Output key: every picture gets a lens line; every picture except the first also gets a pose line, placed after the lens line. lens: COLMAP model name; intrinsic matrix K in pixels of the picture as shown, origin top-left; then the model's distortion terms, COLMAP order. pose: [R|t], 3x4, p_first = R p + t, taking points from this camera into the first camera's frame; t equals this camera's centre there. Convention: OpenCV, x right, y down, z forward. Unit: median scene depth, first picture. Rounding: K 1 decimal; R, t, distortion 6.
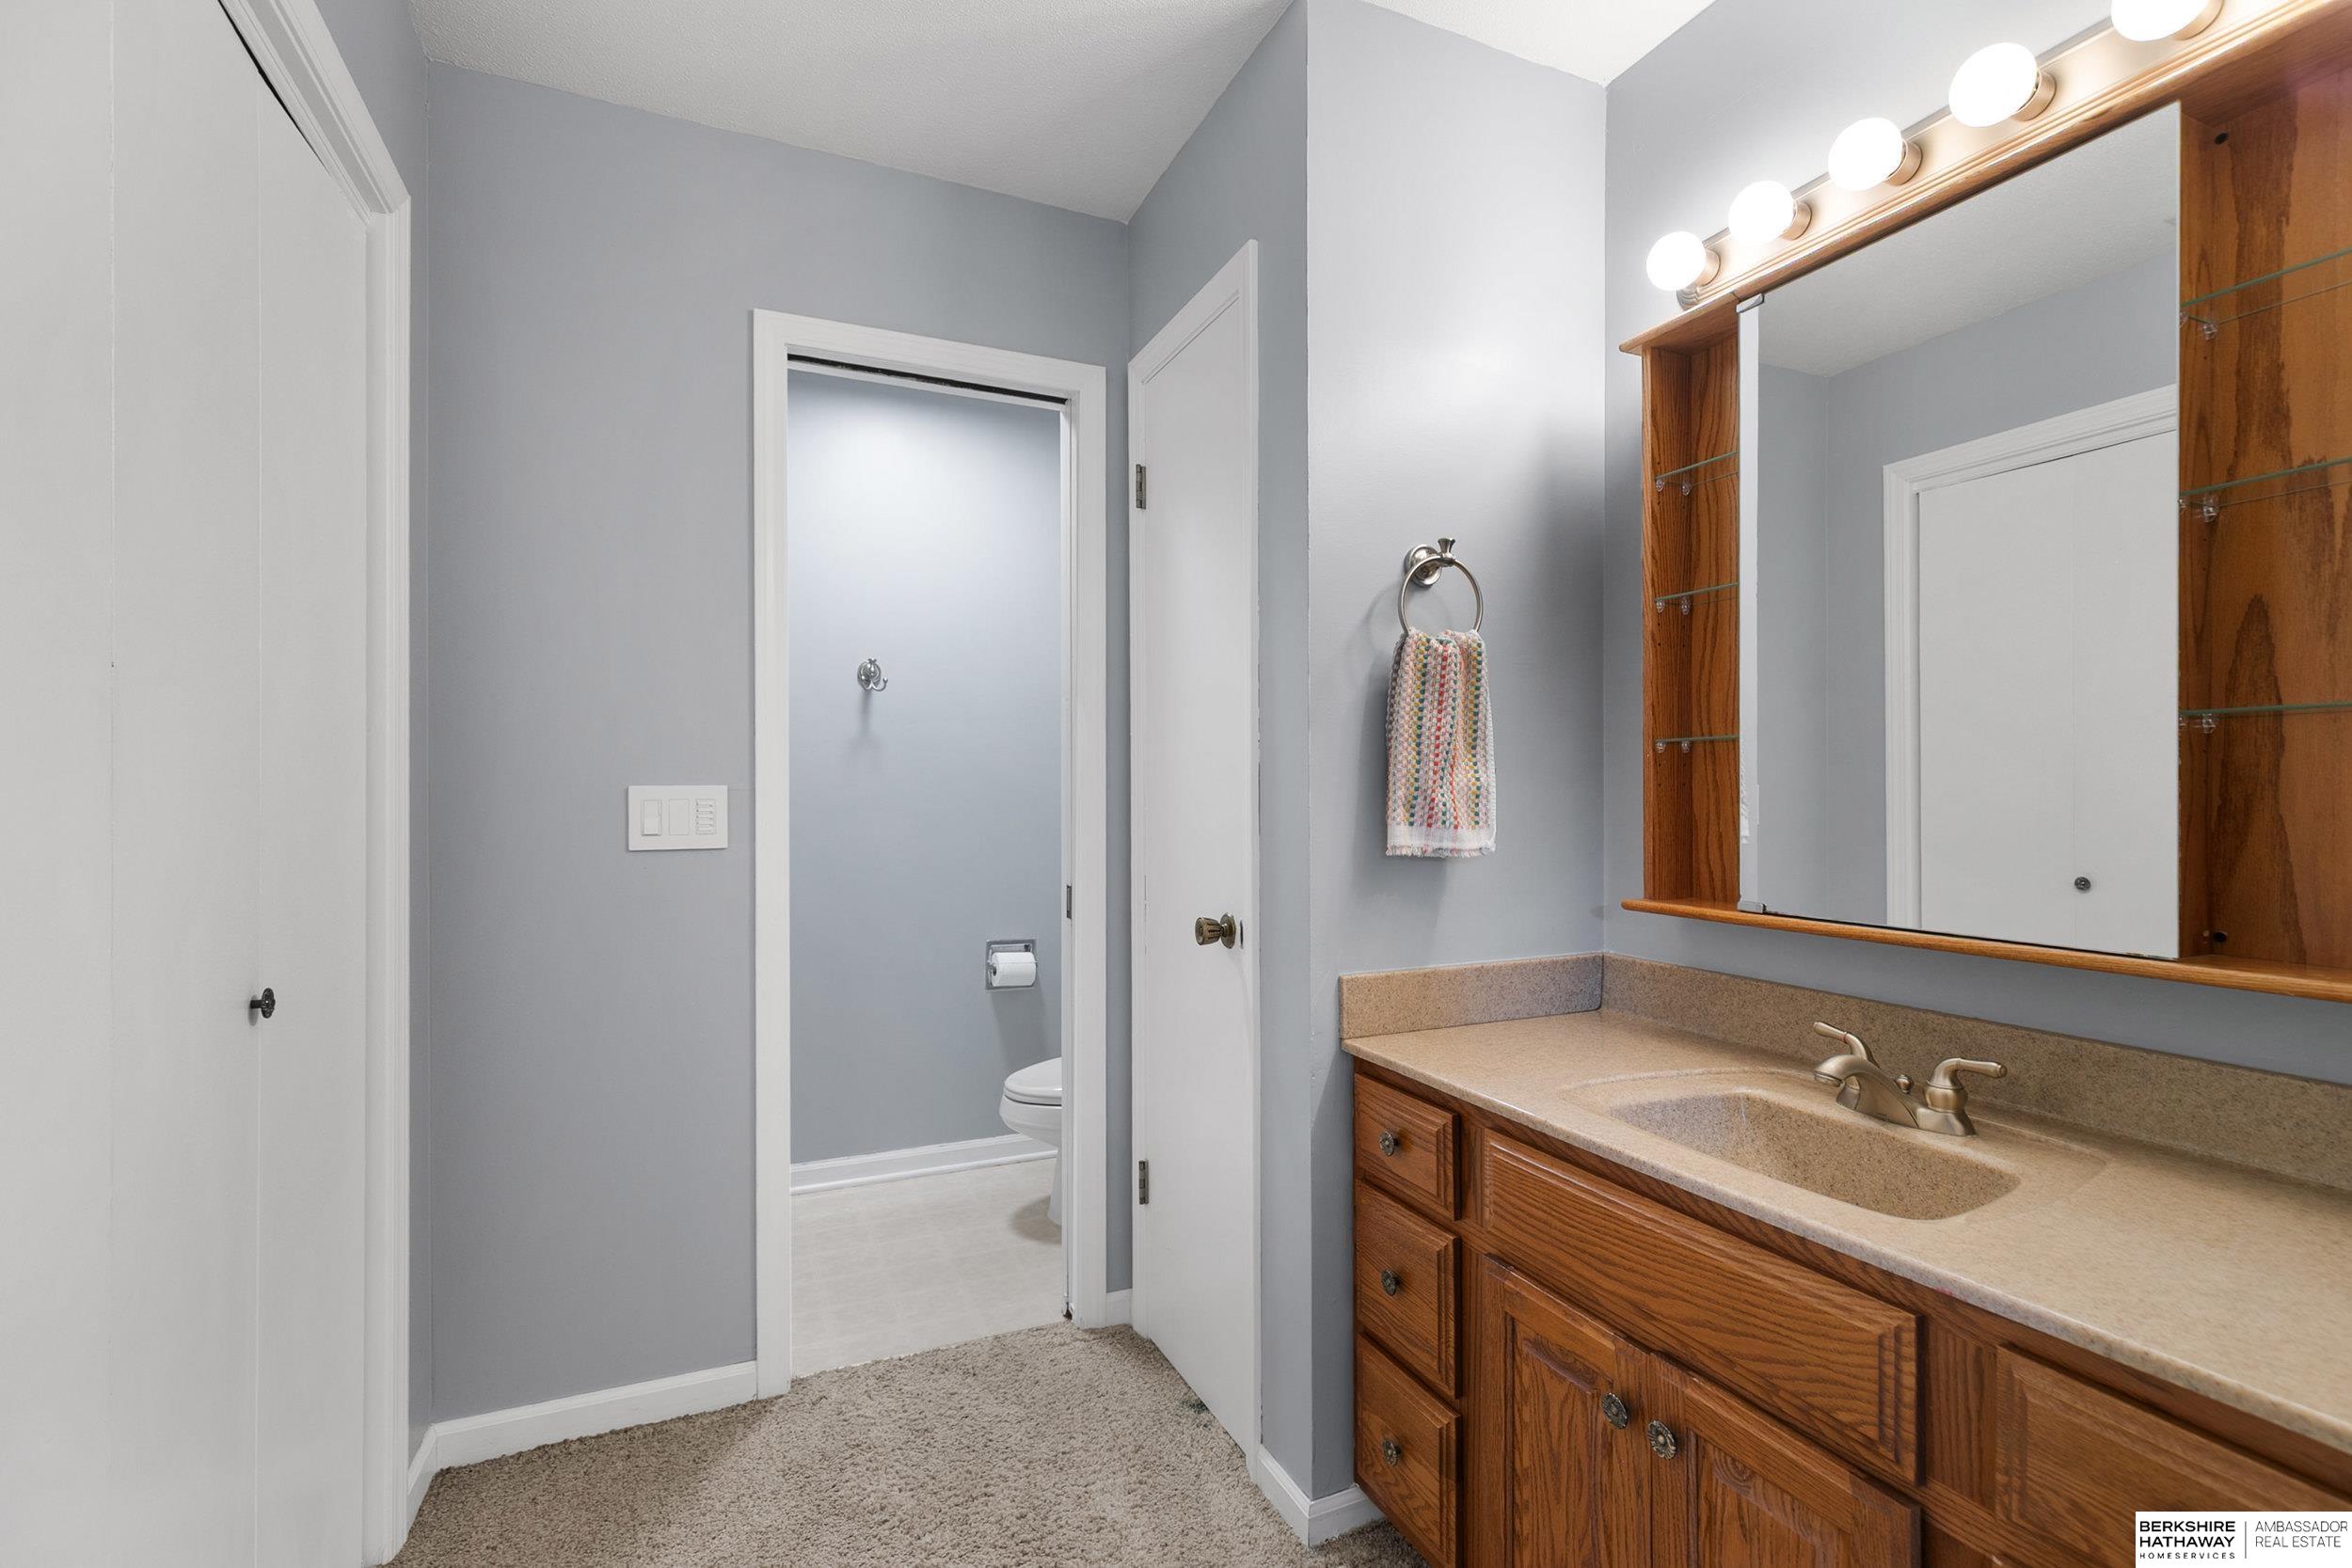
lens RADIAL K [[1061.4, 0, 1176.0], [0, 1061.4, 784.0], [0, 0, 1]] dist [0.000473, -0.000380]
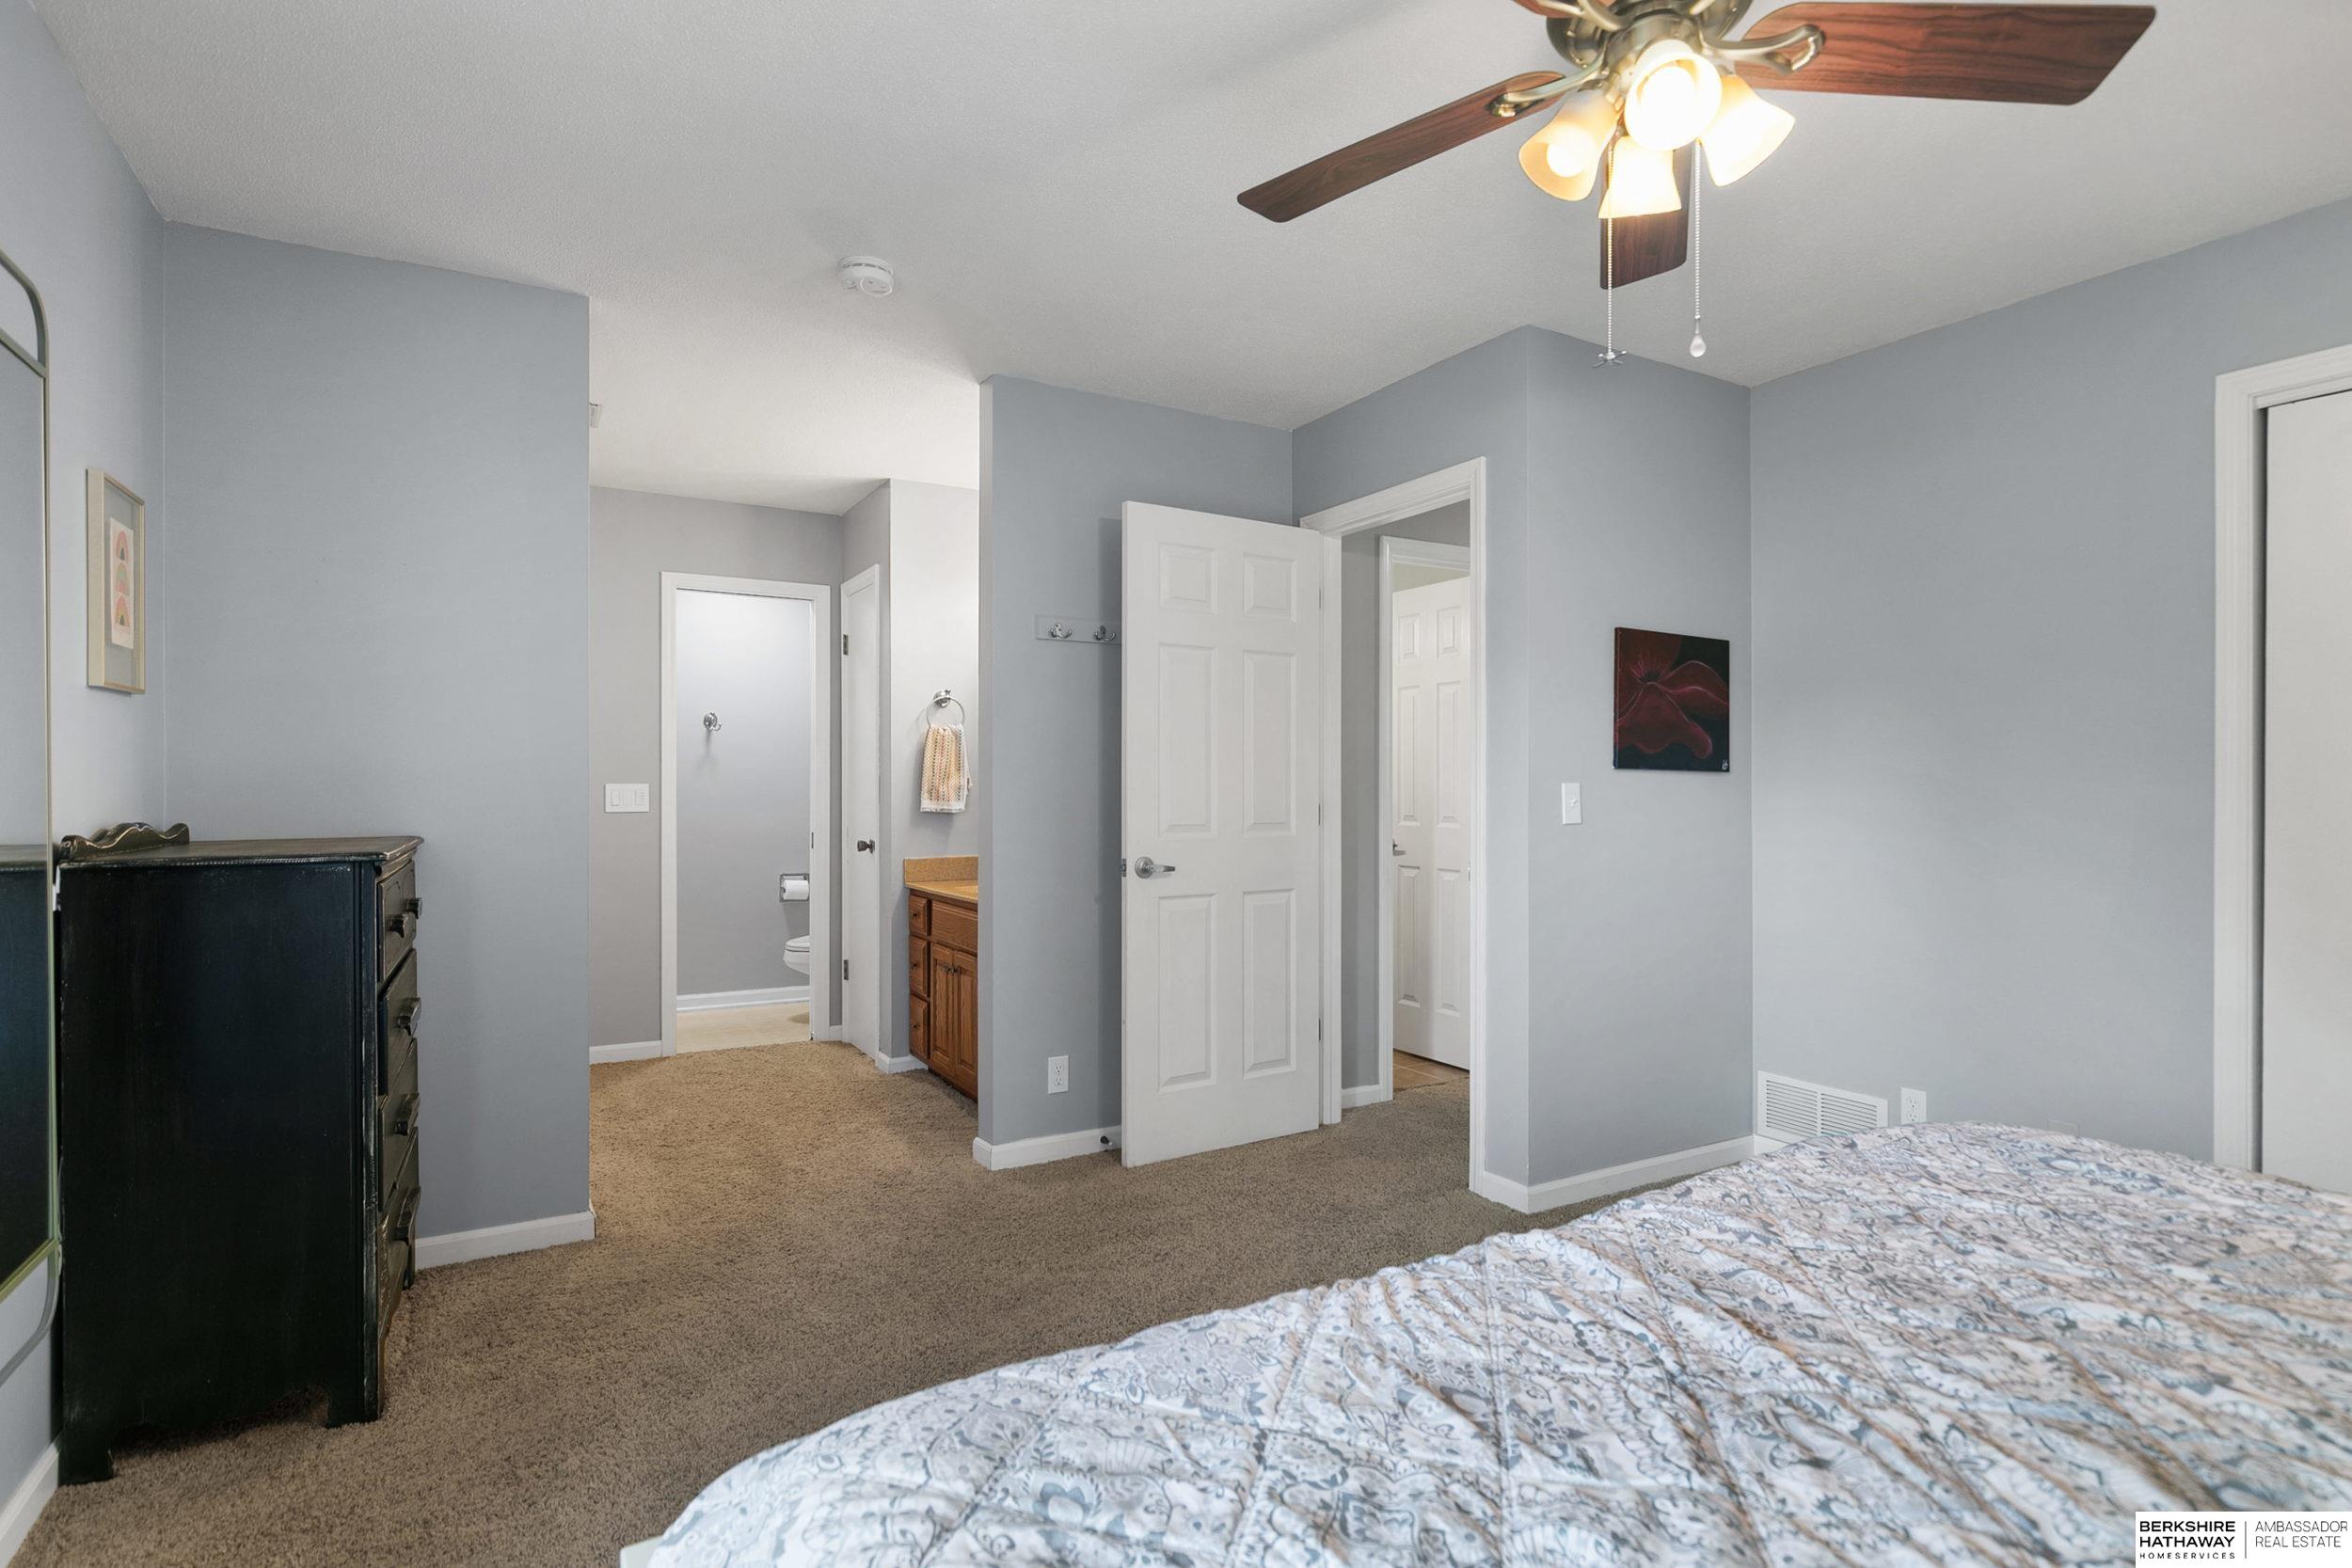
lens RADIAL K [[1227.6, 0, 1192.3], [0, 1227.6, 800.9], [0, 0, 1]] dist [0.001969, -0.000312]
pose [[0.994430, 0.002642, 0.105368, 0.479545], [-0.003794, 0.999935, 0.010736, 0.005751], [-0.105333, -0.011076, 0.994375, -1.829737]]
